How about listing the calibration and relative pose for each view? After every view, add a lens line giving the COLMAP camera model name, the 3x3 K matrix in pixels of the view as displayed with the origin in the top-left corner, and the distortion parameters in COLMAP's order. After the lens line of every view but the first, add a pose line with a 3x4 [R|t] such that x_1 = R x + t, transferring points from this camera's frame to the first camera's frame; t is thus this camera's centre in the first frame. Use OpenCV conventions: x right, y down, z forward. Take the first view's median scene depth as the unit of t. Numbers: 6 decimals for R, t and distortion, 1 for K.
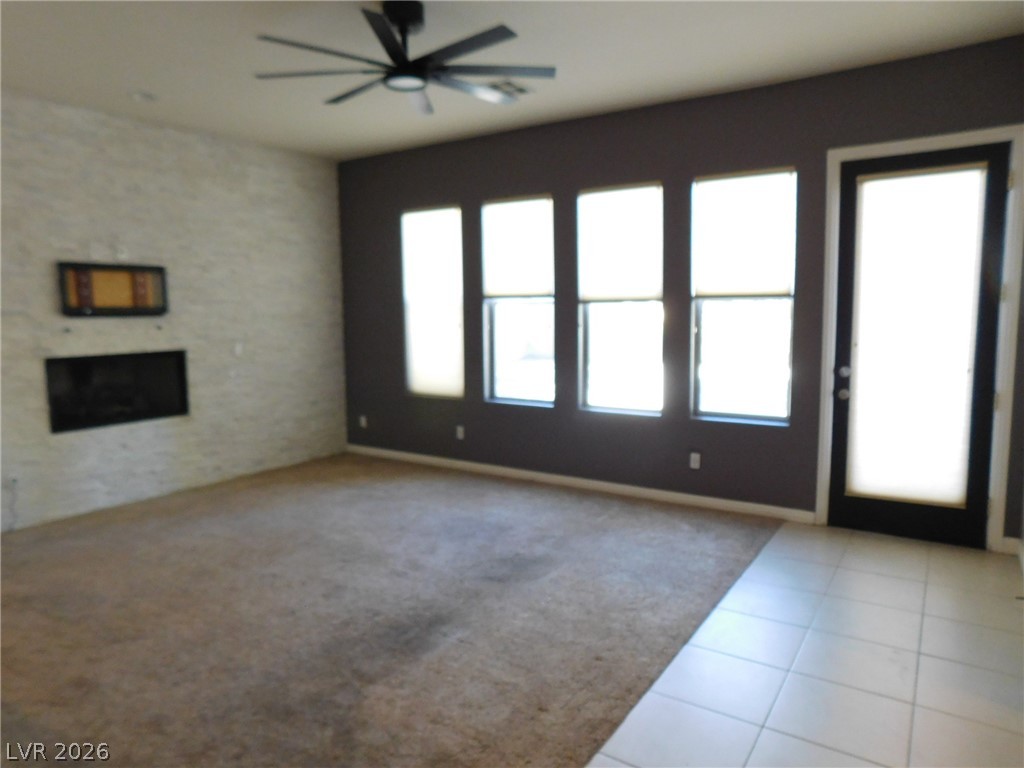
lens RADIAL K [[674.1, 0, 509.9], [0, 674.1, 380.2], [0, 0, 1]] dist [-0.055273, 0.041185]
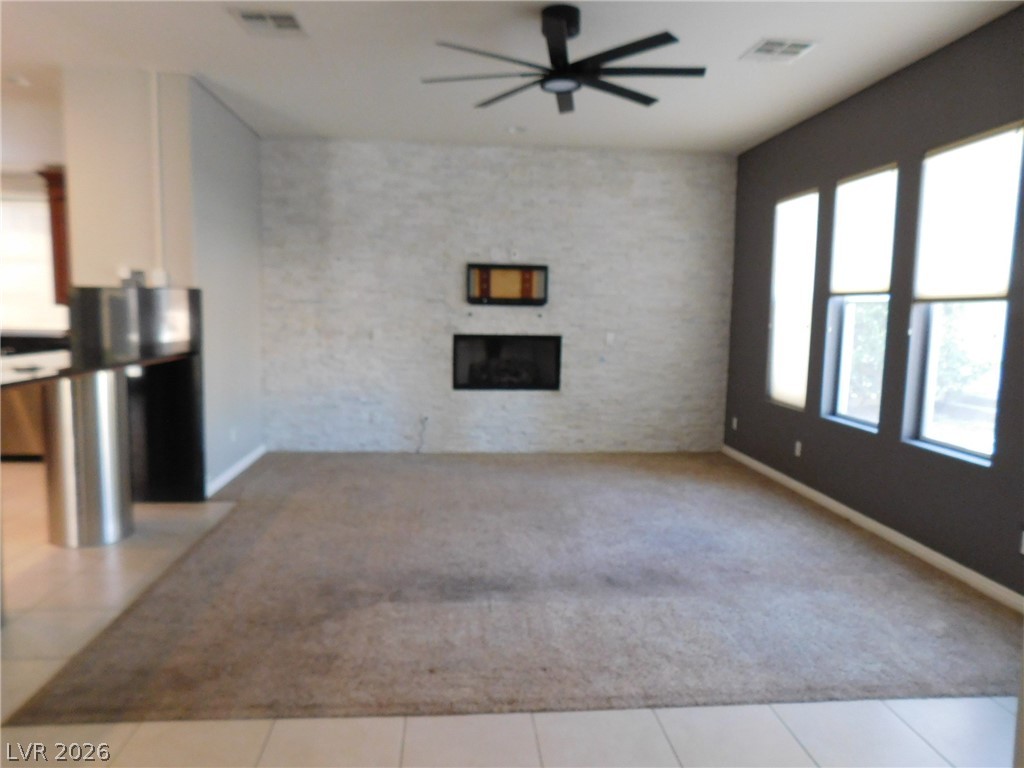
lens RADIAL K [[674.1, 0, 503.2], [0, 674.1, 381.0], [0, 0, 1]] dist [-0.055273, 0.041185]
pose [[0.632796, 0.105296, -0.767126, 0.417085], [-0.106646, 0.993121, 0.048344, -0.013815], [0.766939, 0.051220, 0.639672, 0.179422]]
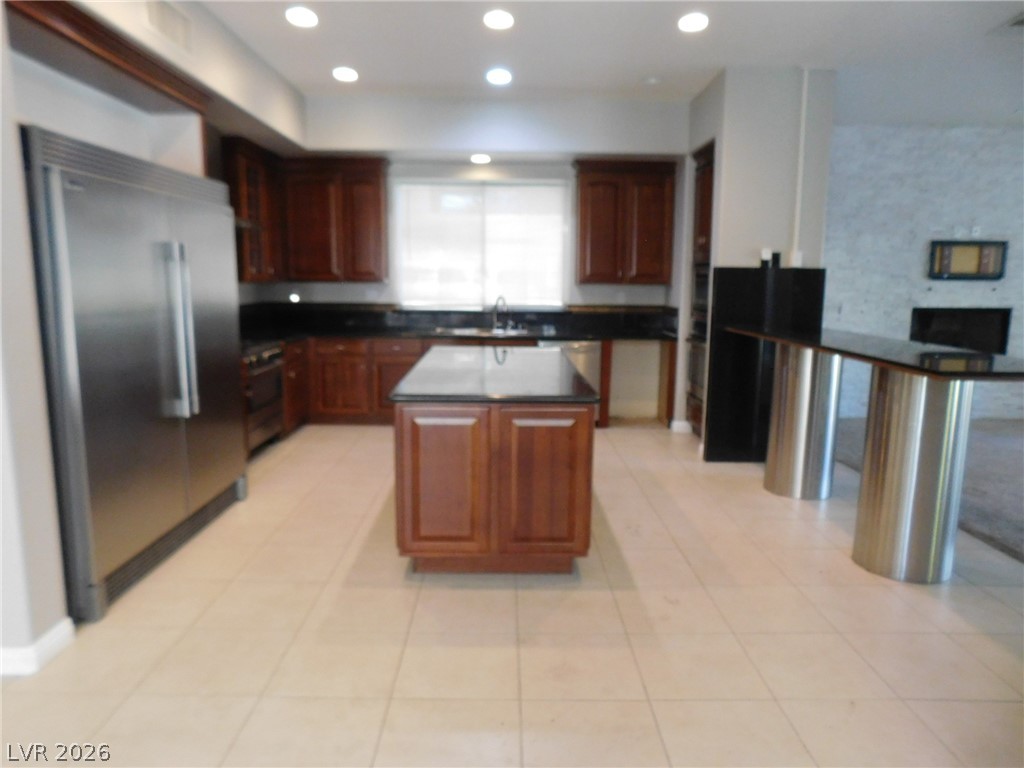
lens RADIAL K [[674.1, 0, 508.2], [0, 674.1, 391.4], [0, 0, 1]] dist [-0.055273, 0.041185]
pose [[0.565997, 0.146657, -0.811258, 0.009189], [-0.096034, 0.989079, 0.111803, 0.067869], [0.818795, 0.014628, 0.573900, -0.538441]]
